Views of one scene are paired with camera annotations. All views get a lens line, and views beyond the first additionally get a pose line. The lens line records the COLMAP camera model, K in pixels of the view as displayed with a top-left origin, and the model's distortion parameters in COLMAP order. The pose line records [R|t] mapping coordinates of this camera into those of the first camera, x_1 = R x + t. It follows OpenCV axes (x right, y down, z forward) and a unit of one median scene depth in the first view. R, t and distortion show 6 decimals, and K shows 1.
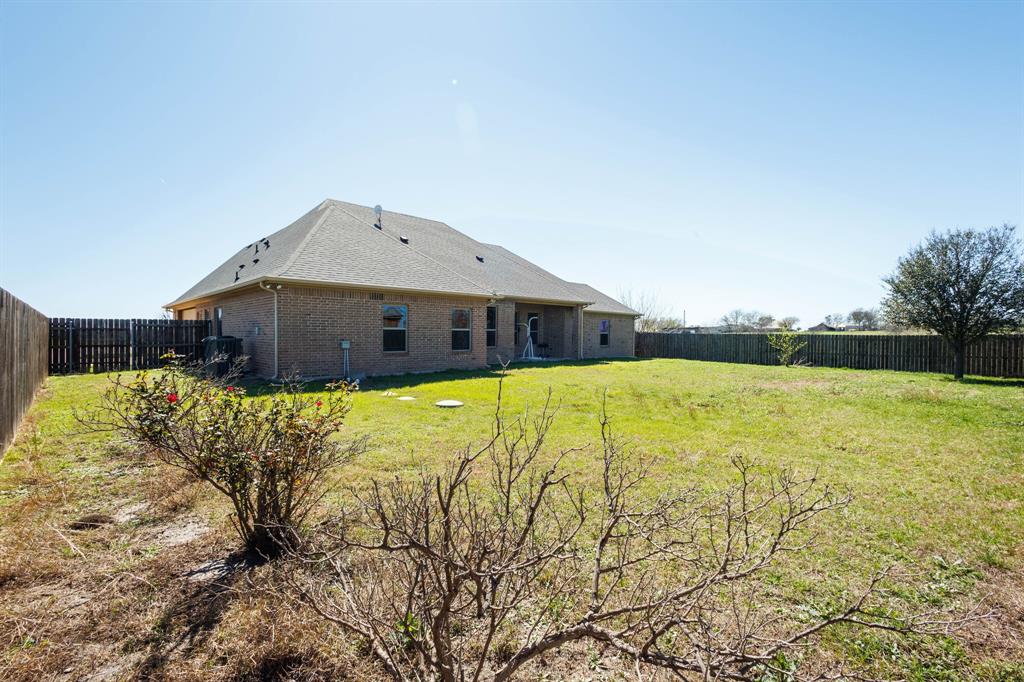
lens RADIAL K [[478.8, 0, 512.5], [0, 478.8, 340.0], [0, 0, 1]] dist [-0.001404, -0.000005]
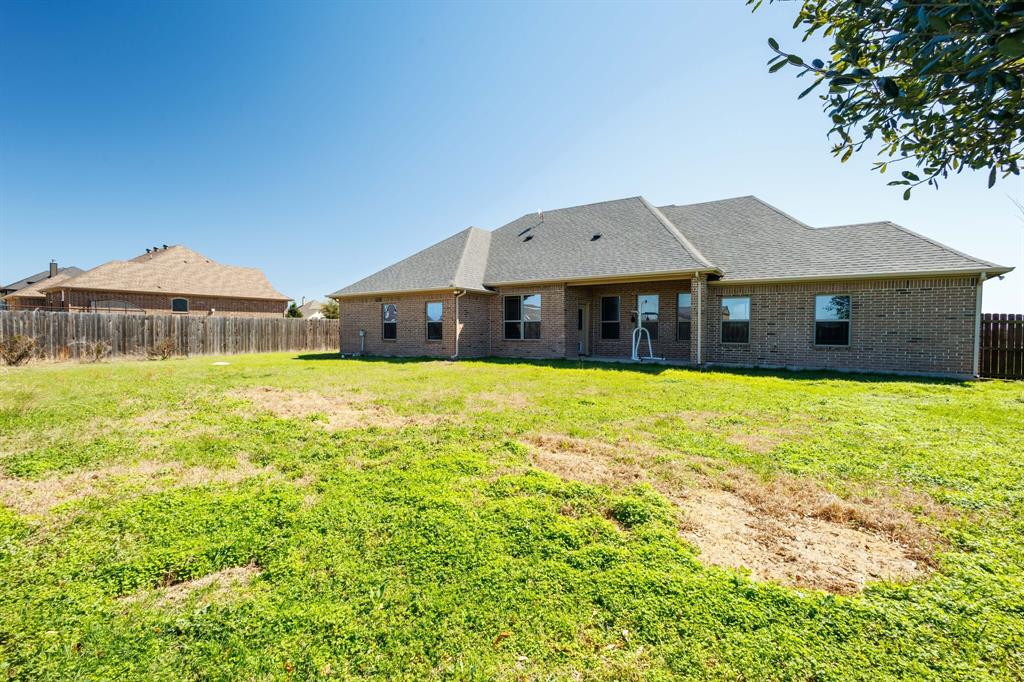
lens RADIAL K [[478.8, 0, 512.5], [0, 478.8, 338.1], [0, 0, 1]] dist [-0.001404, -0.000005]
pose [[0.177310, 0.027673, -0.983766, 0.660046], [-0.002919, 0.999615, 0.027593, -0.009750], [0.984151, -0.002021, 0.177322, 0.637266]]
